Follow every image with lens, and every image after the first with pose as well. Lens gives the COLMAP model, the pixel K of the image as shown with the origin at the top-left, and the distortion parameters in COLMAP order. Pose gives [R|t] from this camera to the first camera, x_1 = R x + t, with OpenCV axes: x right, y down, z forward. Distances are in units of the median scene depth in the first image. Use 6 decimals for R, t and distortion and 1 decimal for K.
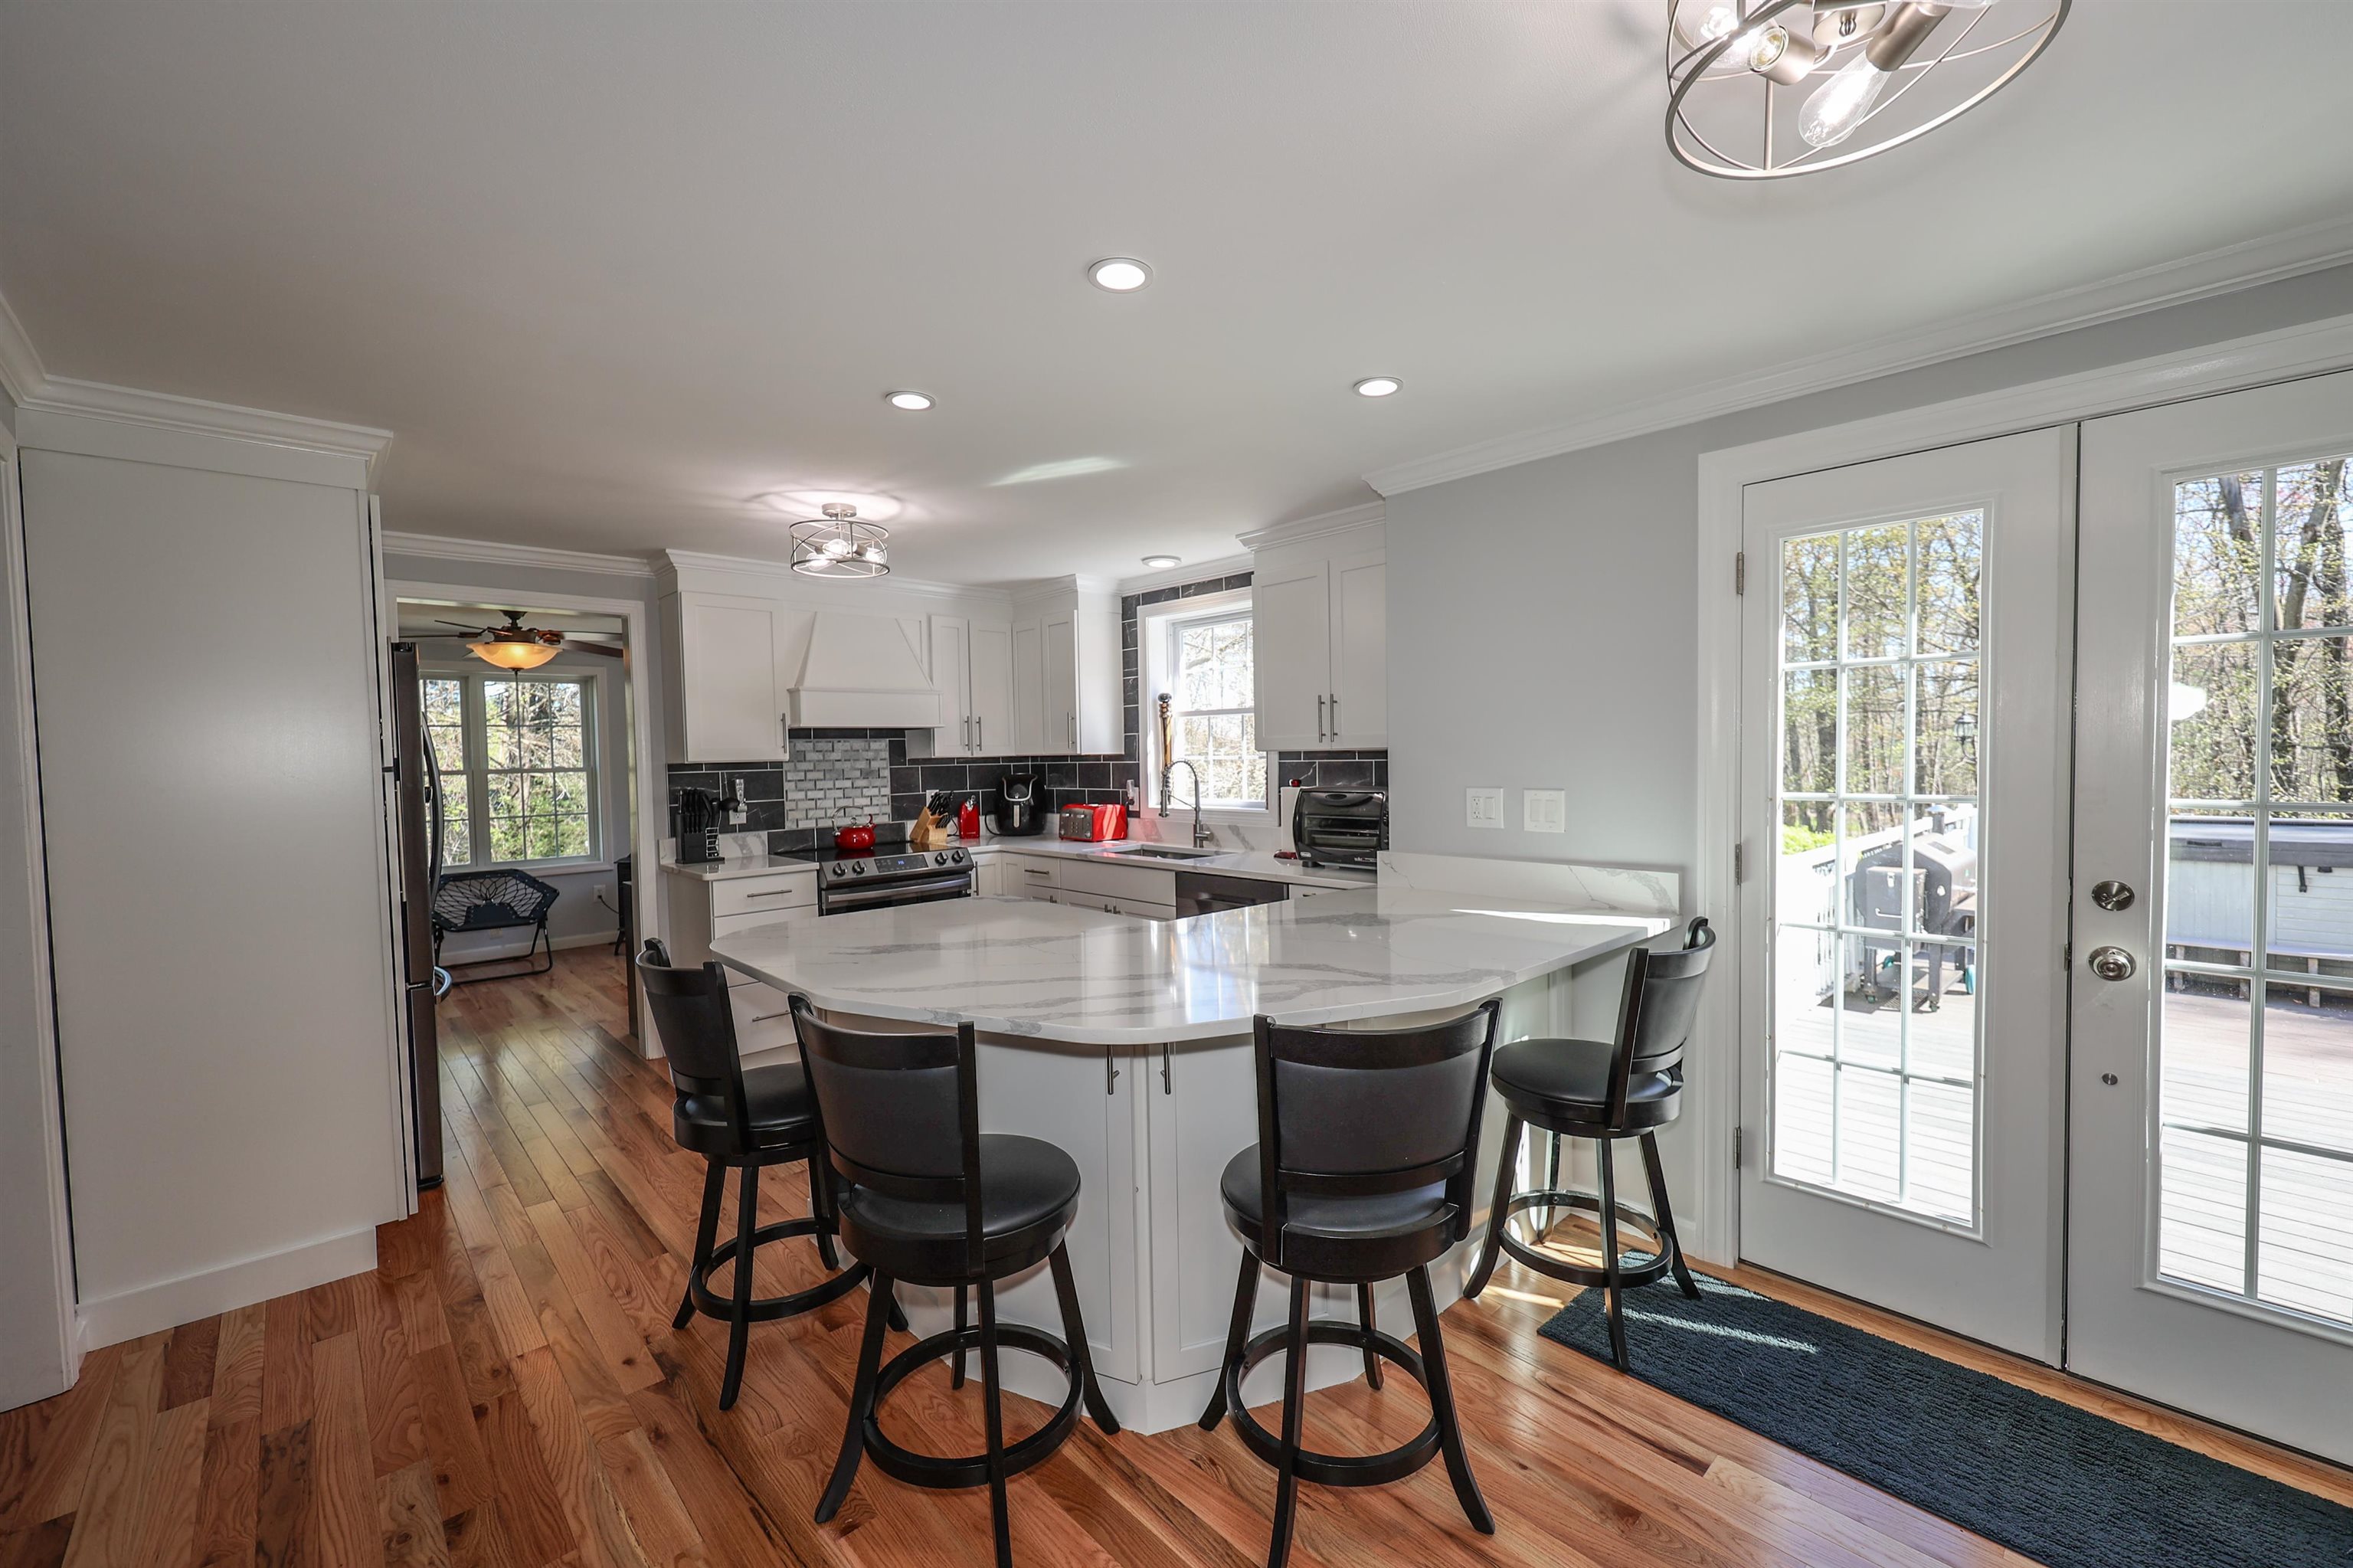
lens RADIAL K [[944.3, 0, 1185.0], [0, 944.3, 781.8], [0, 0, 1]] dist [0.000148, 0.000066]
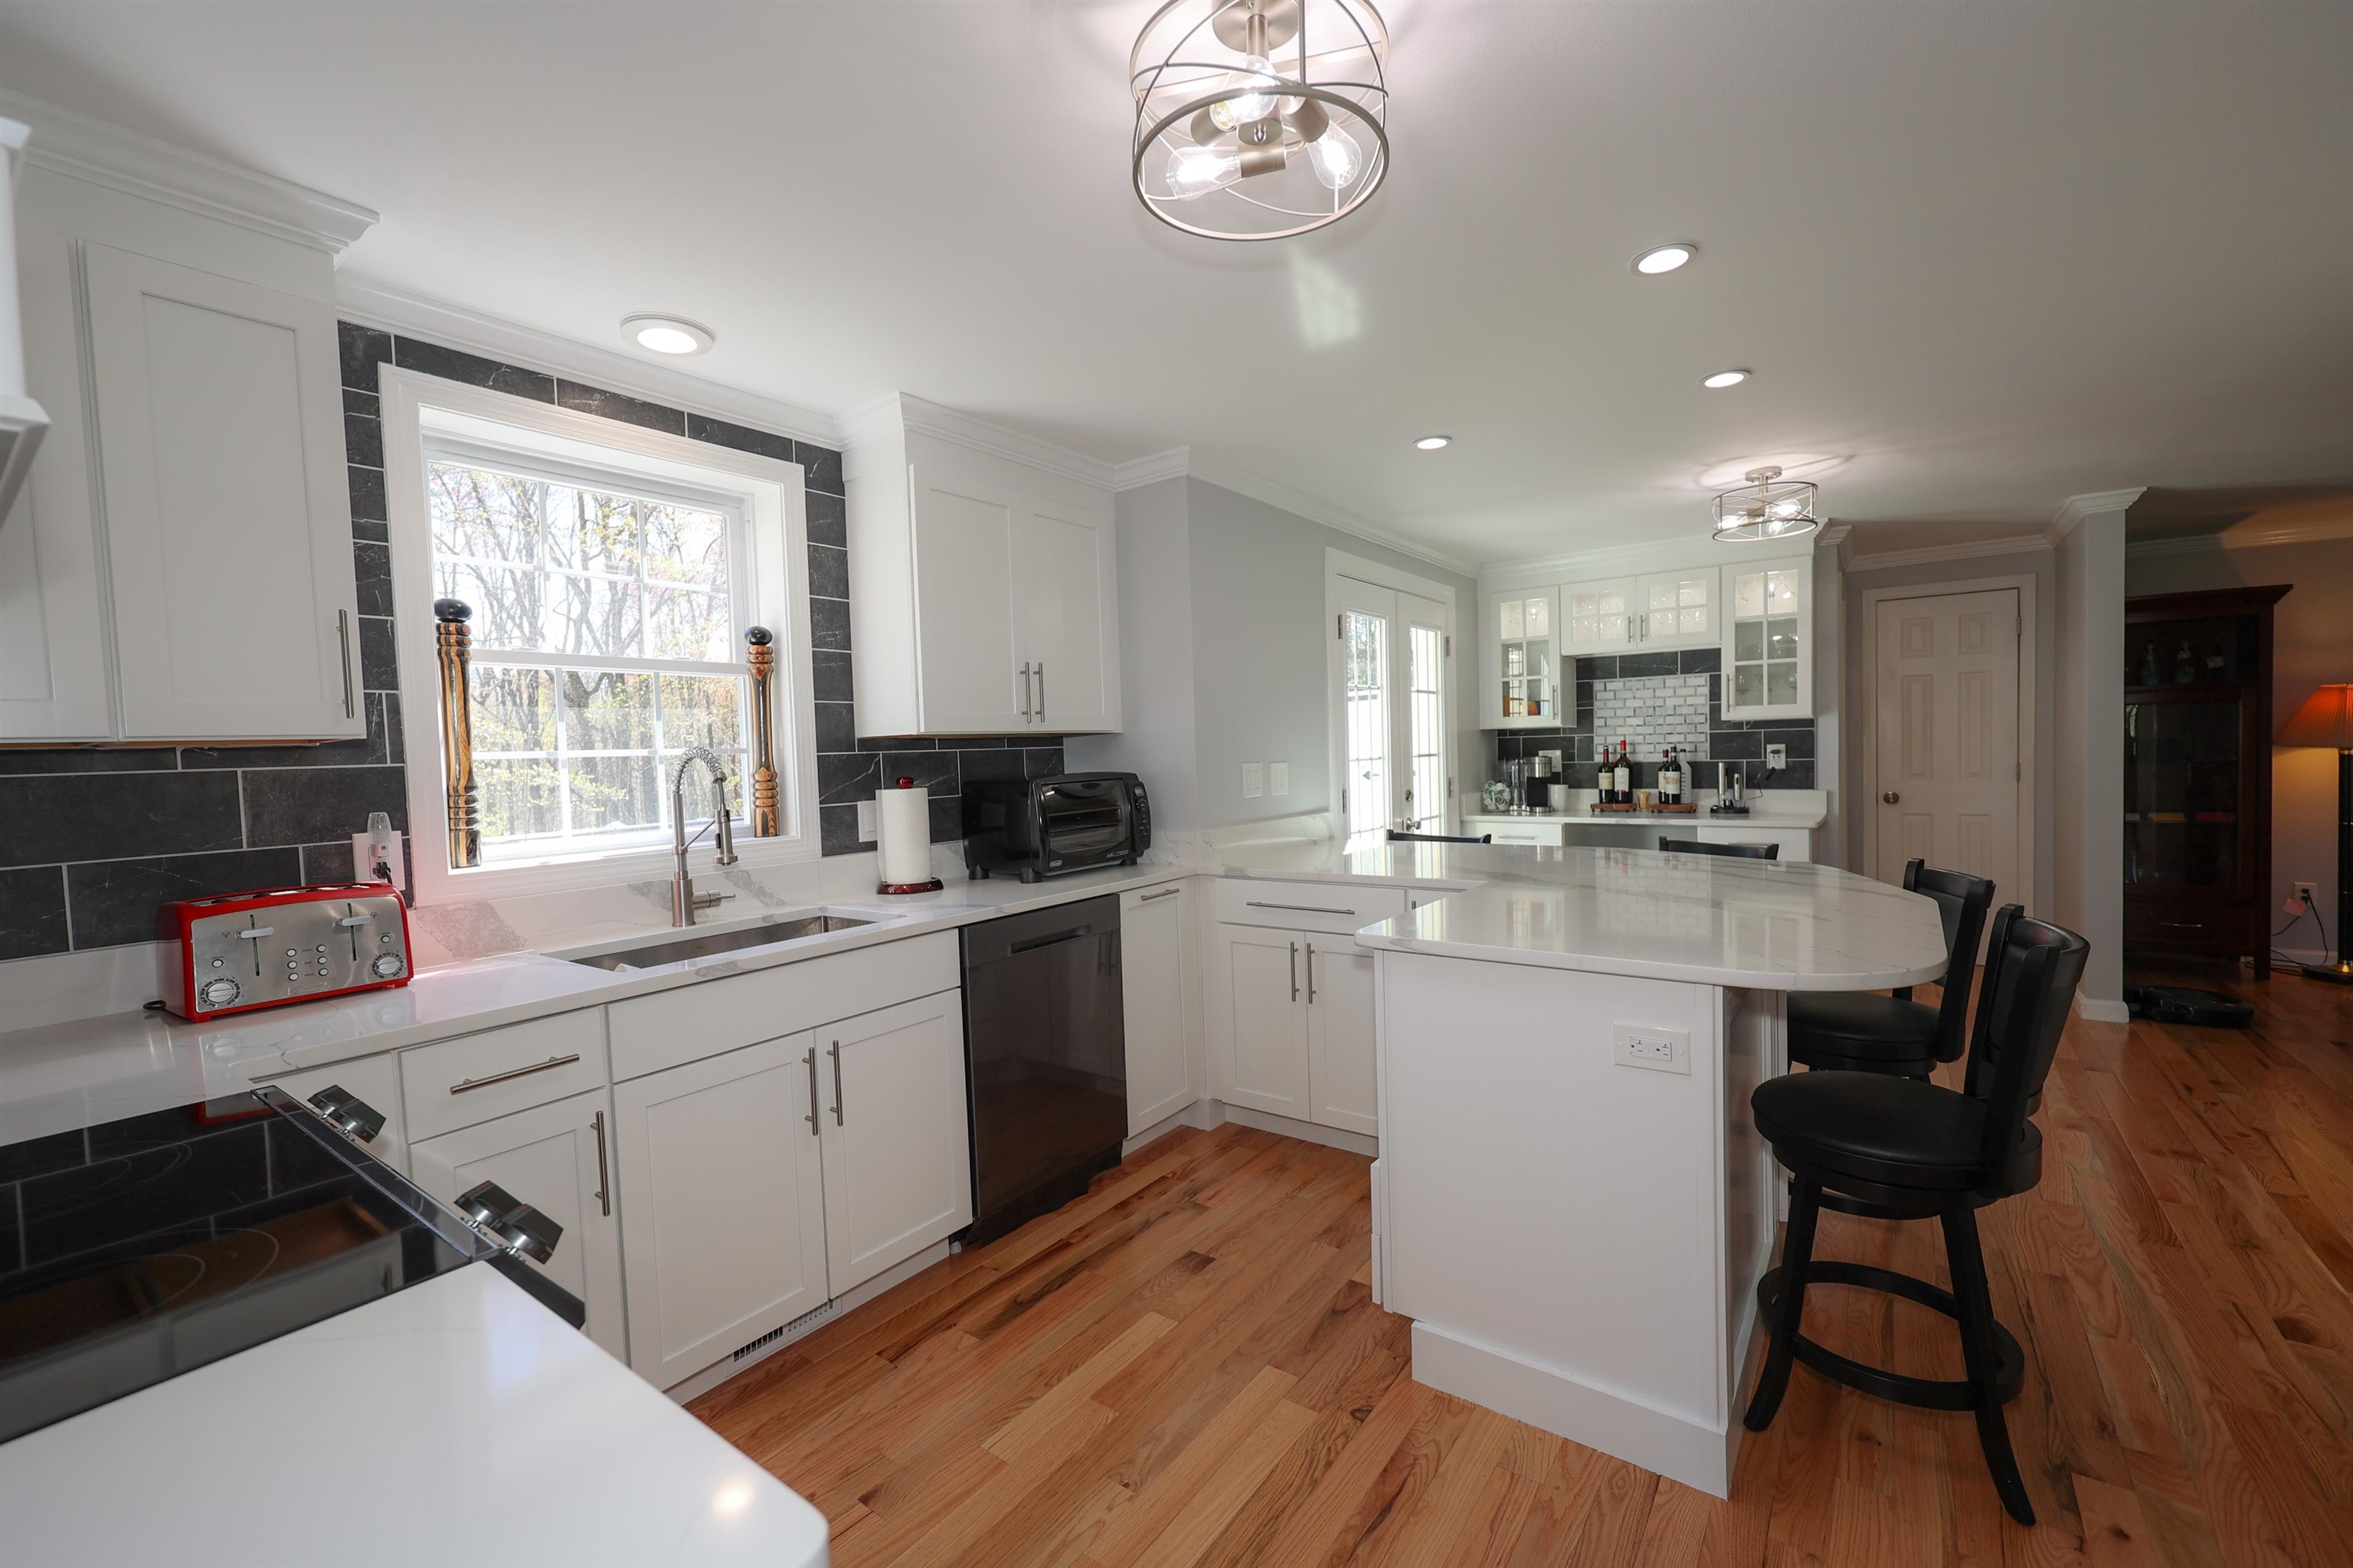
lens RADIAL K [[968.8, 0, 1176.5], [0, 968.8, 784.0], [0, 0, 1]] dist [0.001829, 0.000046]
pose [[-0.172043, -0.016598, 0.984950, -0.532597], [0.062761, 0.997642, 0.027774, -0.004214], [-0.983088, 0.066595, -0.170596, 0.807850]]
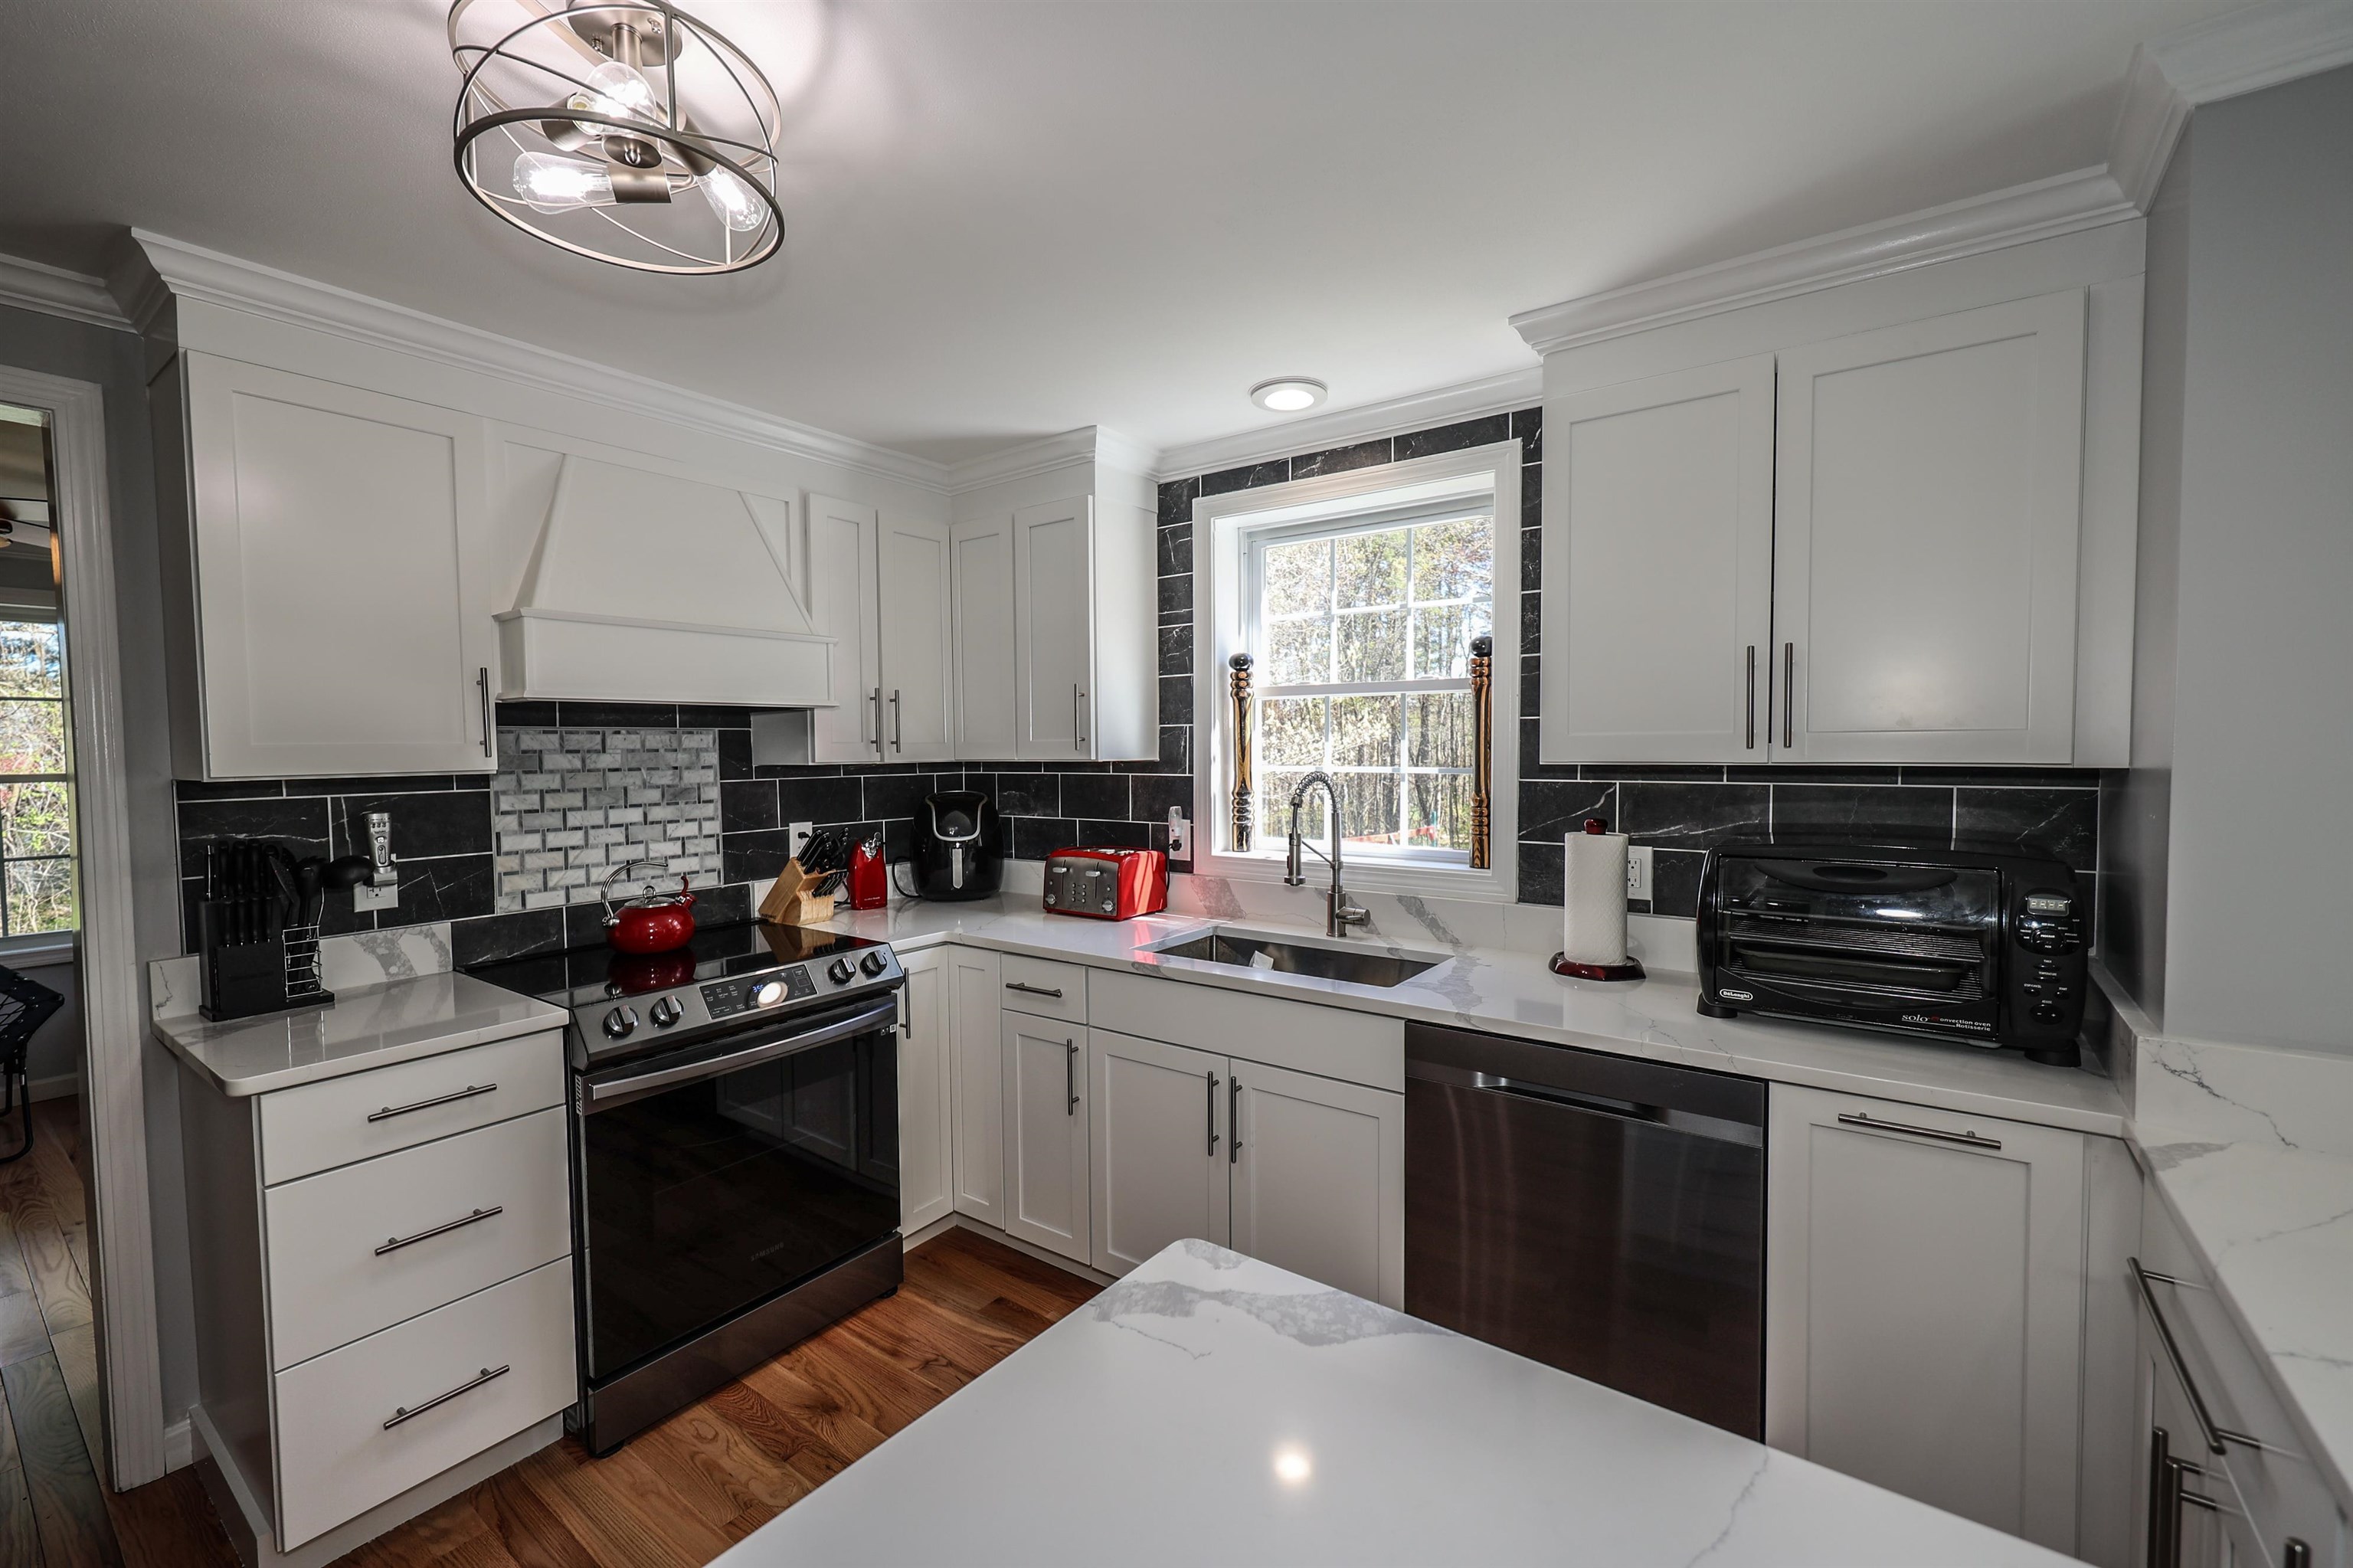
lens RADIAL K [[952.5, 0, 1171.9], [0, 952.5, 785.2], [0, 0, 1]] dist [-0.000398, 0.000036]
pose [[0.983891, 0.002493, 0.178752, -0.174186], [-0.003906, 0.999964, 0.007551, -0.020510], [-0.178726, -0.008128, 0.983865, 0.470010]]
